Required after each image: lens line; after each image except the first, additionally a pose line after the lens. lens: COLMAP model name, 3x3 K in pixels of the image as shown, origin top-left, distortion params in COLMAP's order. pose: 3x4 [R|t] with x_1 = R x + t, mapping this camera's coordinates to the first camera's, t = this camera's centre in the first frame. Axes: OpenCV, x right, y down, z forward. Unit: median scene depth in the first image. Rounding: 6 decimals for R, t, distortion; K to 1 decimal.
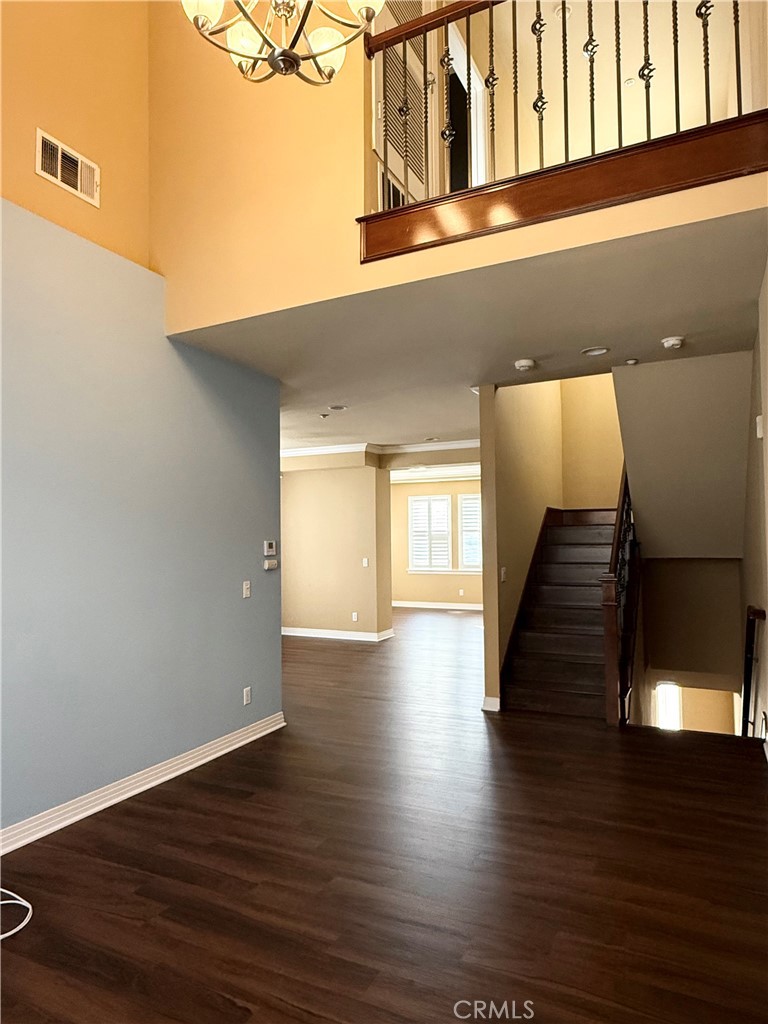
lens RADIAL K [[636.2, 0, 384.0], [0, 636.2, 512.0], [0, 0, 1]] dist [-0.002647, -0.000861]
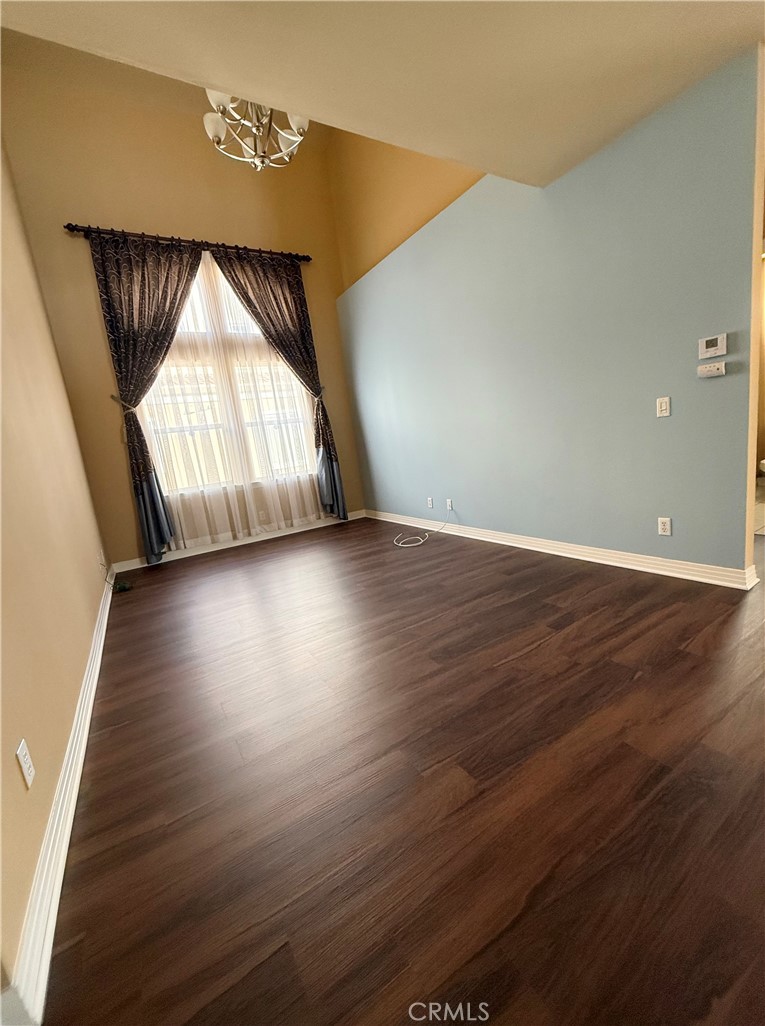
lens RADIAL K [[408.0, 0, 382.5], [0, 408.0, 513.0], [0, 0, 1]] dist [0.001300, 0.000155]
pose [[-0.515990, 0.221130, -0.827560, 0.467542], [0.154826, 0.974269, 0.163797, 0.112999], [0.842486, -0.043610, -0.536949, 0.975823]]
